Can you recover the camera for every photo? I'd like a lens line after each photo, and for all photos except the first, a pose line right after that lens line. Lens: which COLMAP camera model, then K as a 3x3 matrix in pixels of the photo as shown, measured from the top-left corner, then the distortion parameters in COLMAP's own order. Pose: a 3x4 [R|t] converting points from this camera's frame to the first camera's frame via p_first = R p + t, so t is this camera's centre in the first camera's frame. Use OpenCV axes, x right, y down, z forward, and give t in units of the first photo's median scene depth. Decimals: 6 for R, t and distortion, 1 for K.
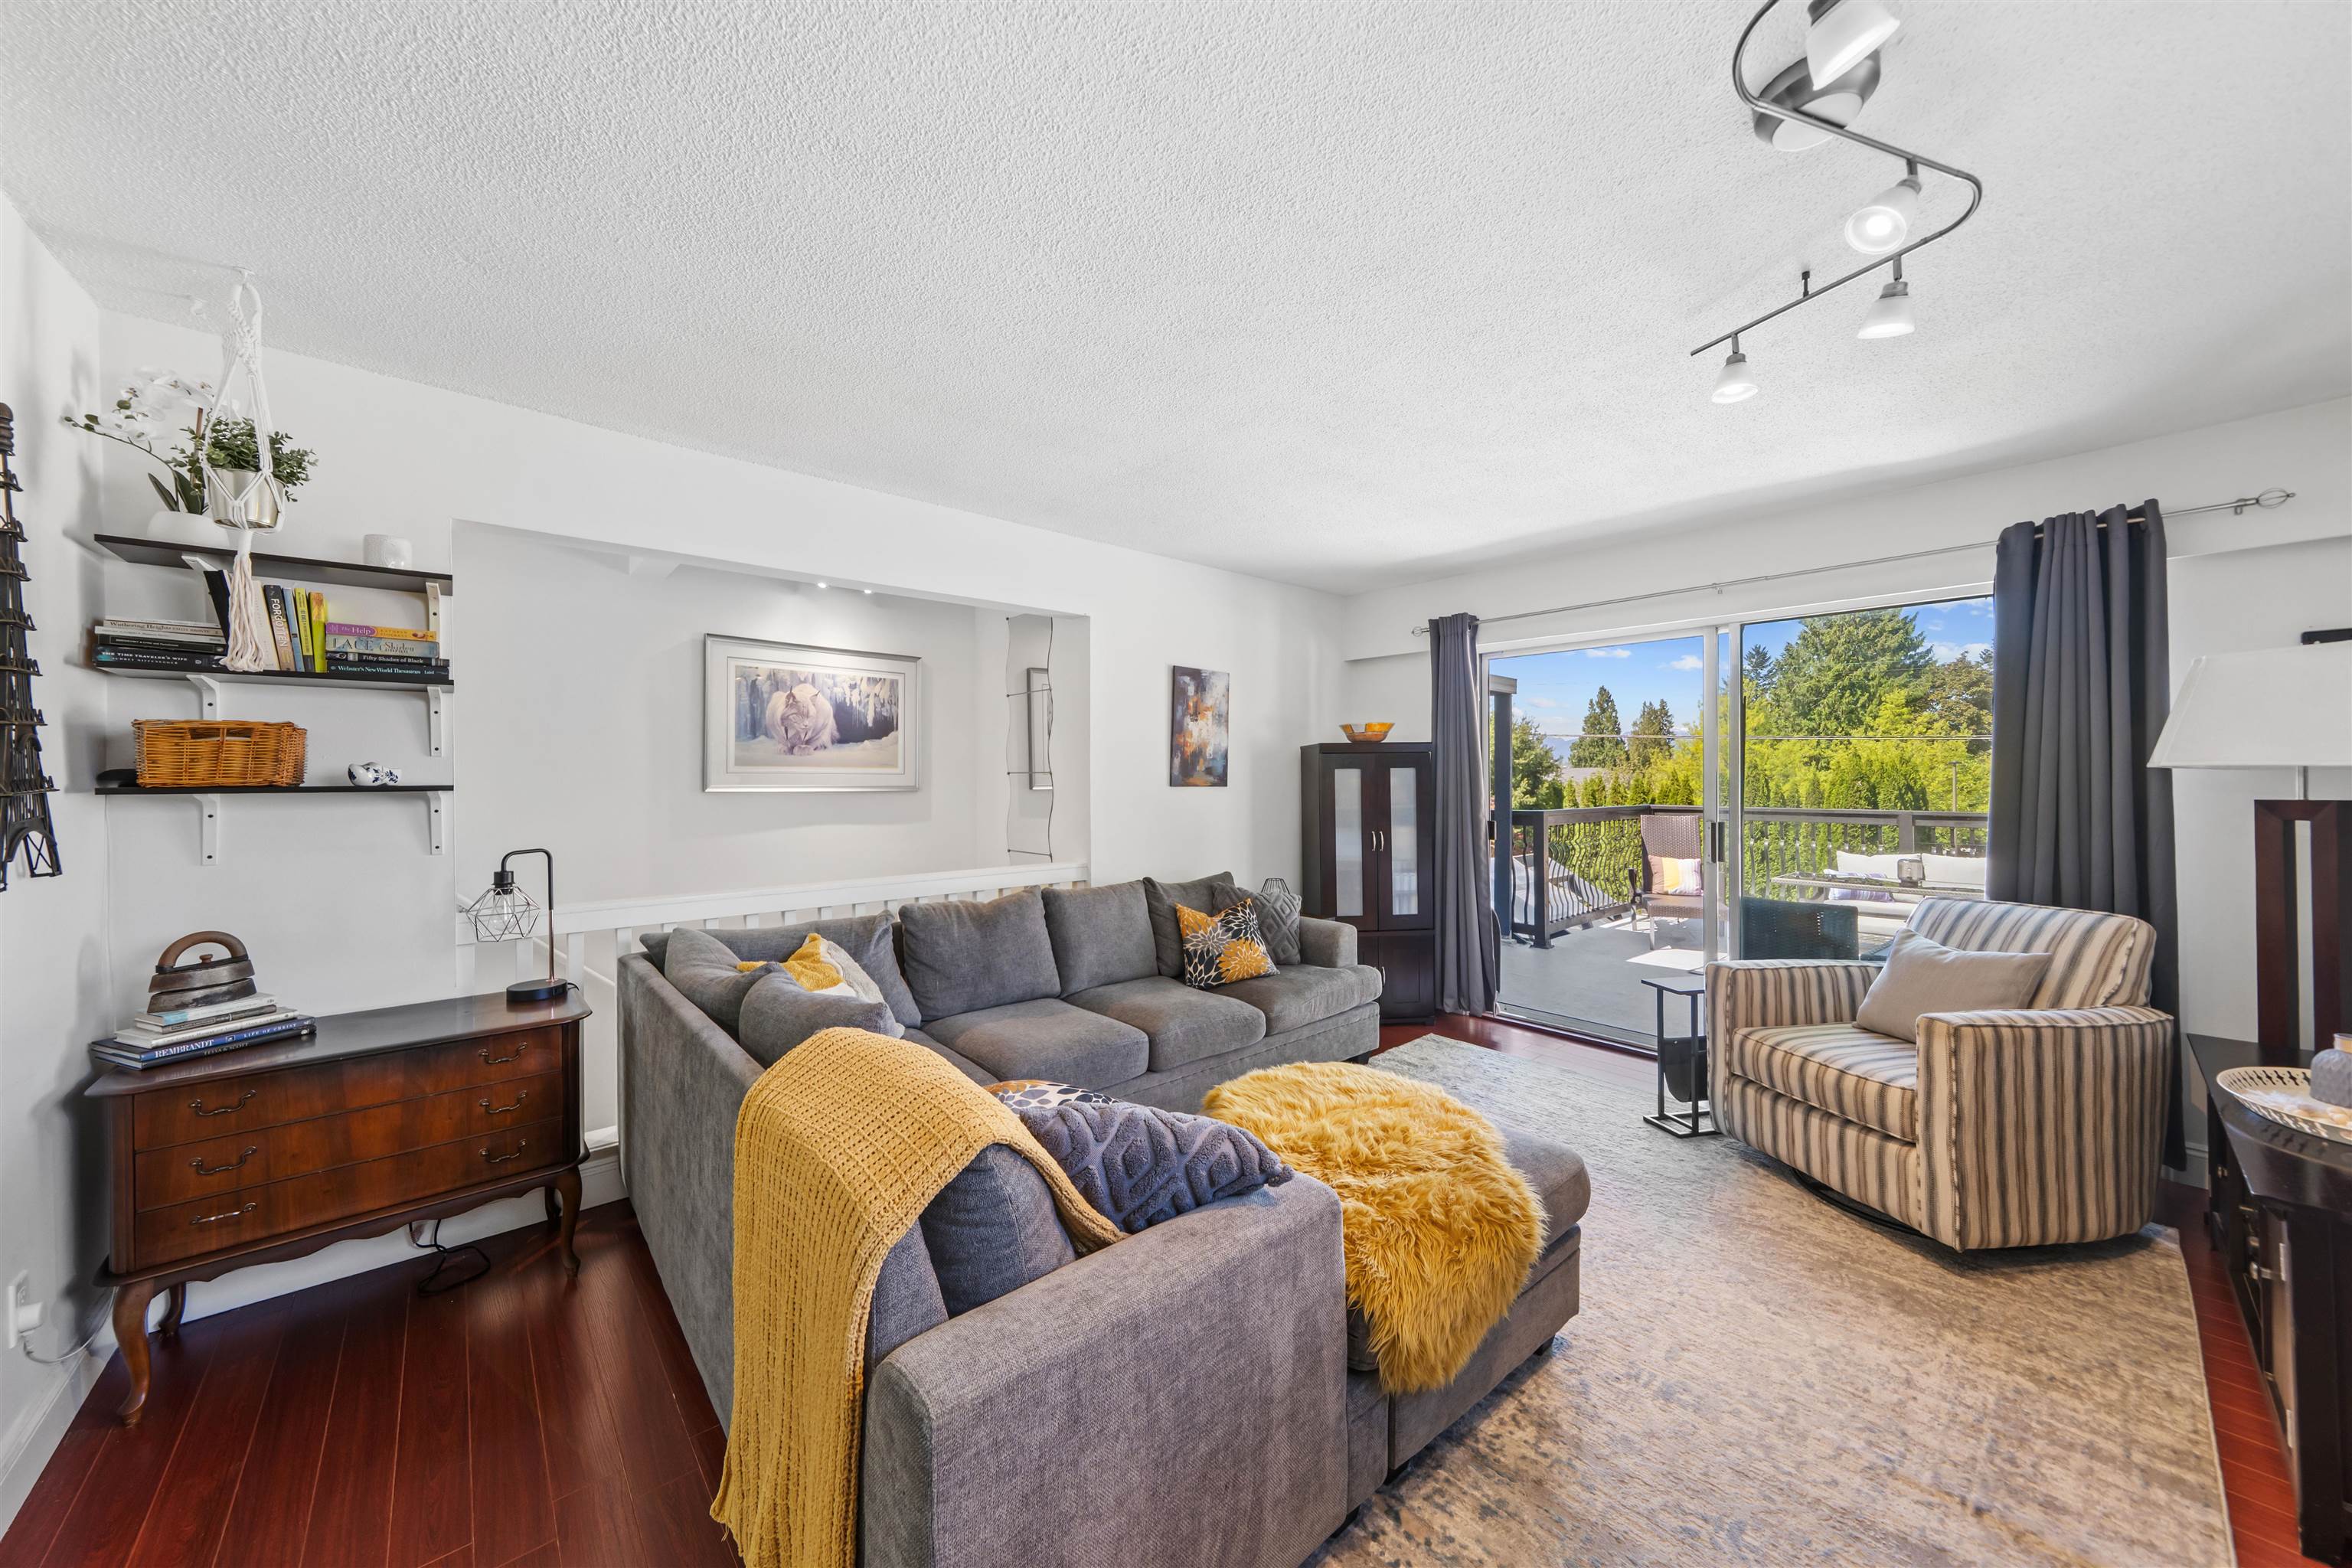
lens RADIAL K [[825.0, 0, 1160.5], [0, 825.0, 776.4], [0, 0, 1]] dist [0.000049, -0.000263]
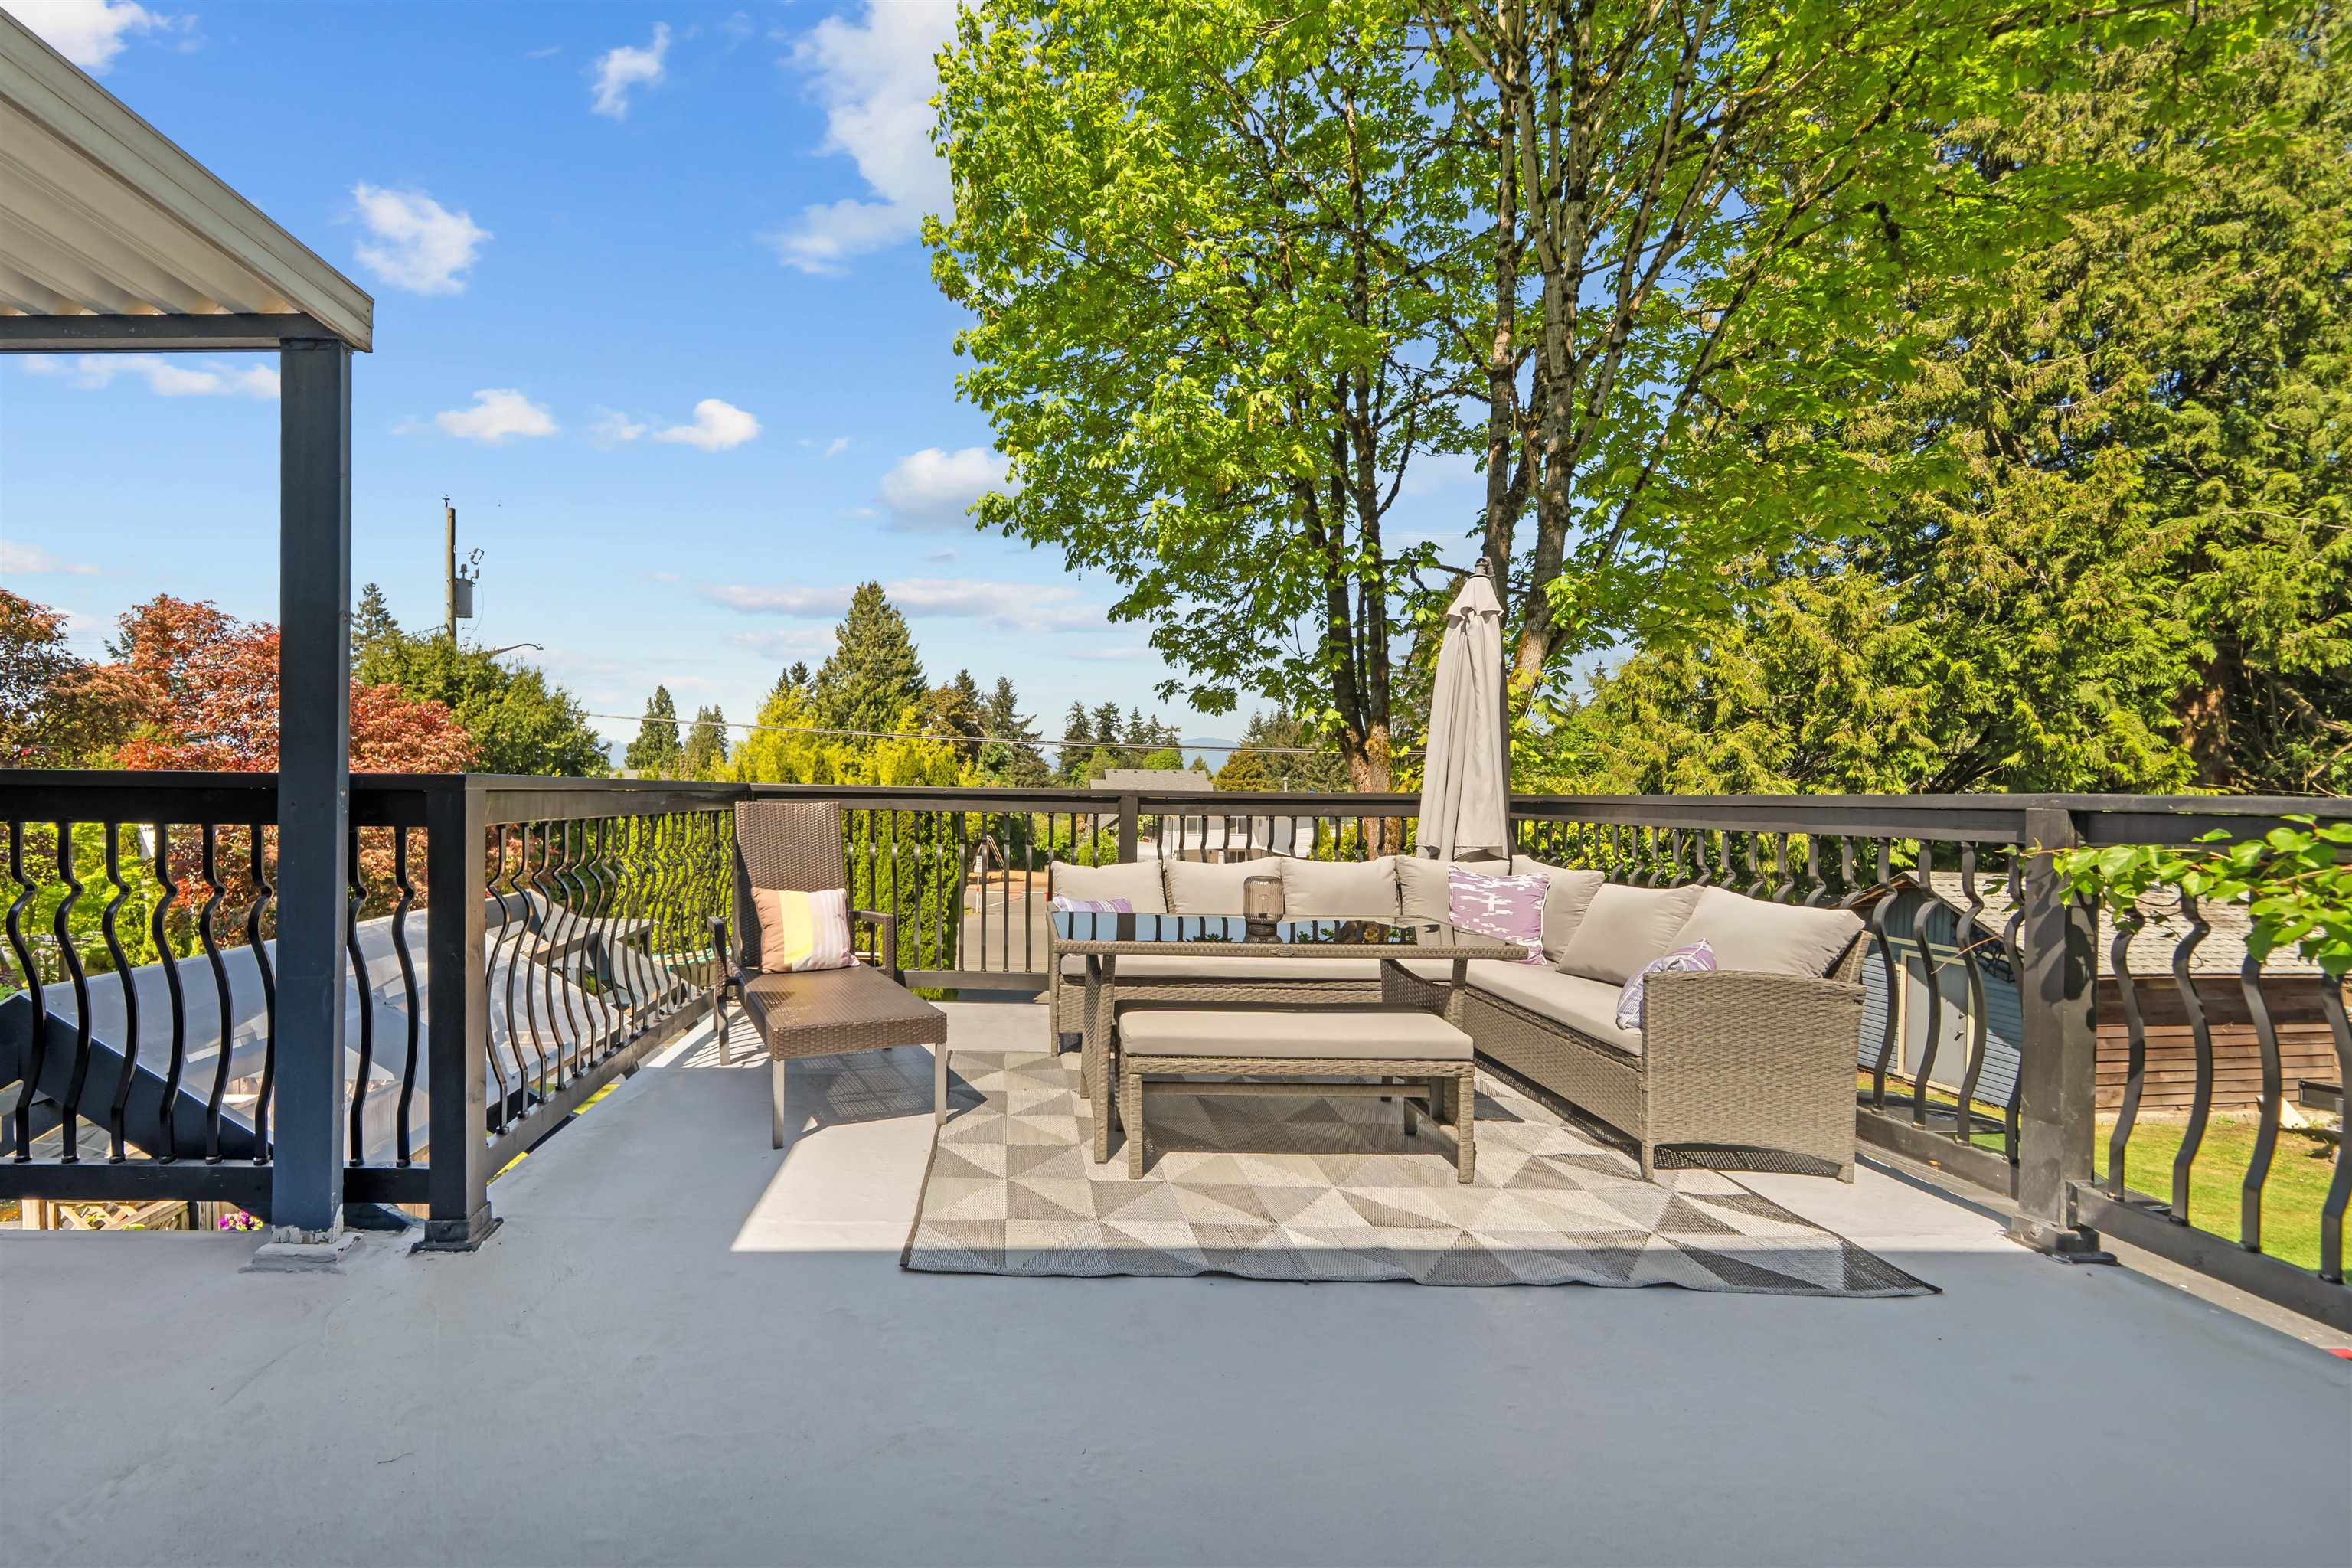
lens RADIAL K [[907.3, 0, 1023.6], [0, 907.3, 793.8], [0, 0, 1]] dist [-0.000149, -0.000099]
pose [[0.642022, 0.007759, 0.766647, 0.862479], [-0.018485, 0.999815, 0.005361, 0.110060], [-0.766464, -0.017614, 0.642046, 1.614009]]
